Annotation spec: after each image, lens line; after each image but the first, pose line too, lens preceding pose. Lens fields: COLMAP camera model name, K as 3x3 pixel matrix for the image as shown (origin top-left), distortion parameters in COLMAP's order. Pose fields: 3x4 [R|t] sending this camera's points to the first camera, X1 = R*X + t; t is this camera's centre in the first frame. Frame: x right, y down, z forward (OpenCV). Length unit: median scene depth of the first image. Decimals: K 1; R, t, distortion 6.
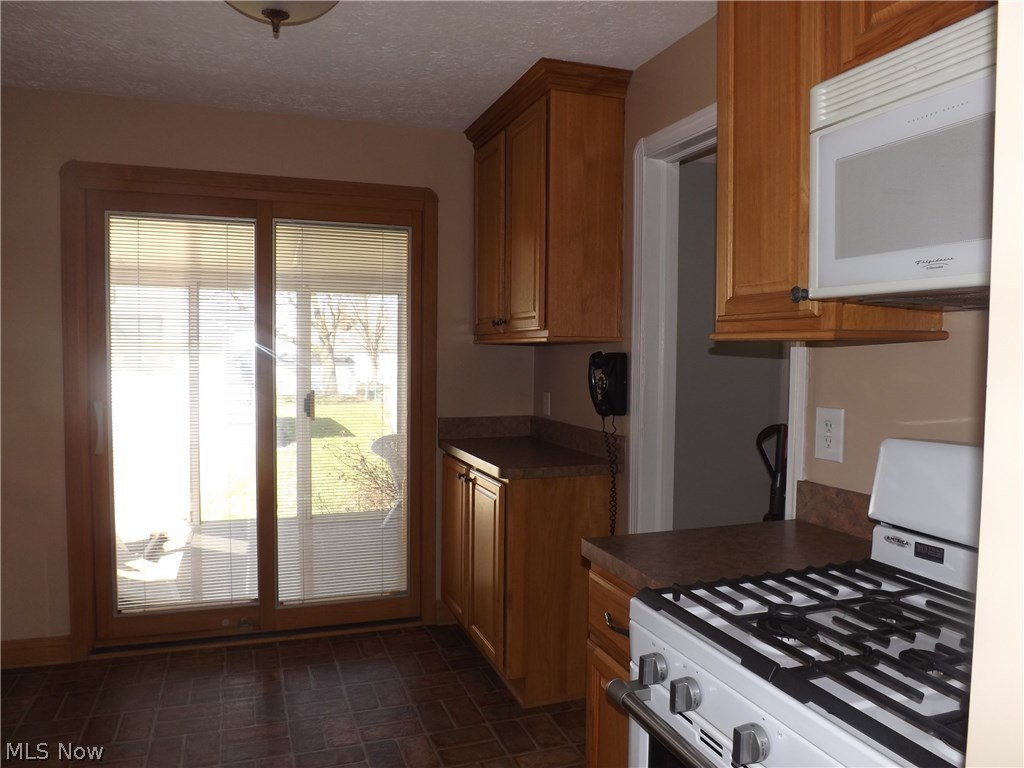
lens RADIAL K [[755.1, 0, 511.0], [0, 755.1, 383.5], [0, 0, 1]] dist [-0.039761, -0.000942]
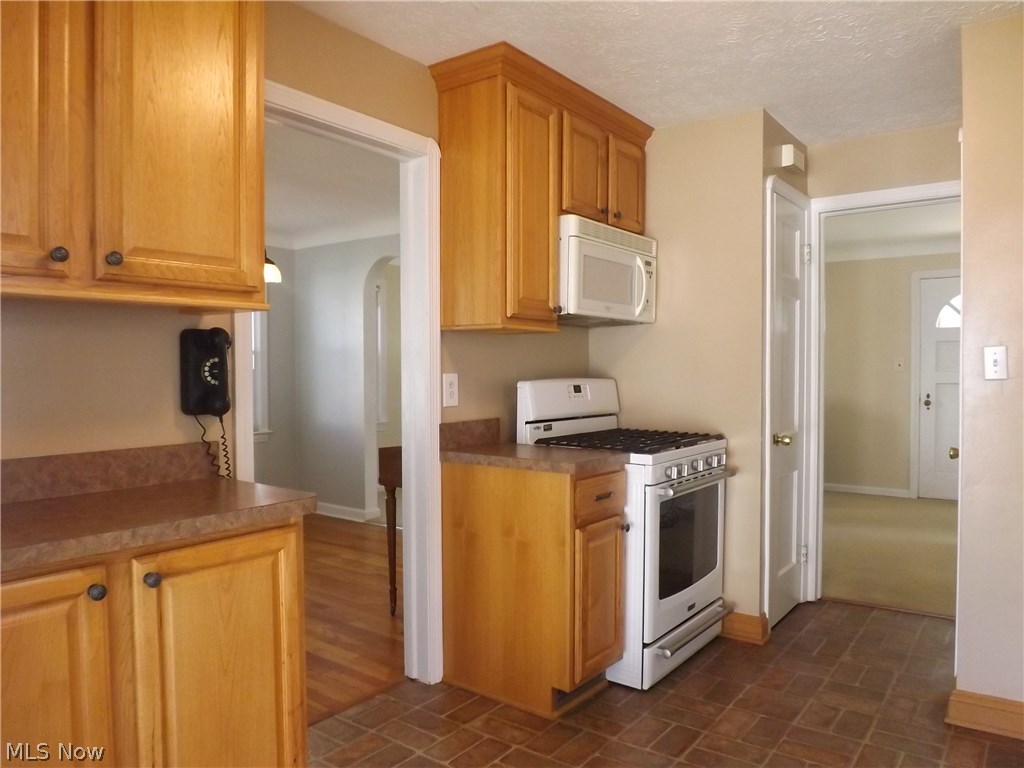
lens RADIAL K [[755.1, 0, 511.6], [0, 755.1, 382.9], [0, 0, 1]] dist [-0.039761, -0.000942]
pose [[-0.556279, -0.026961, 0.830558, -1.236176], [0.034682, 0.997849, 0.055620, -0.040757], [-0.830272, 0.059746, -0.554148, 2.256081]]
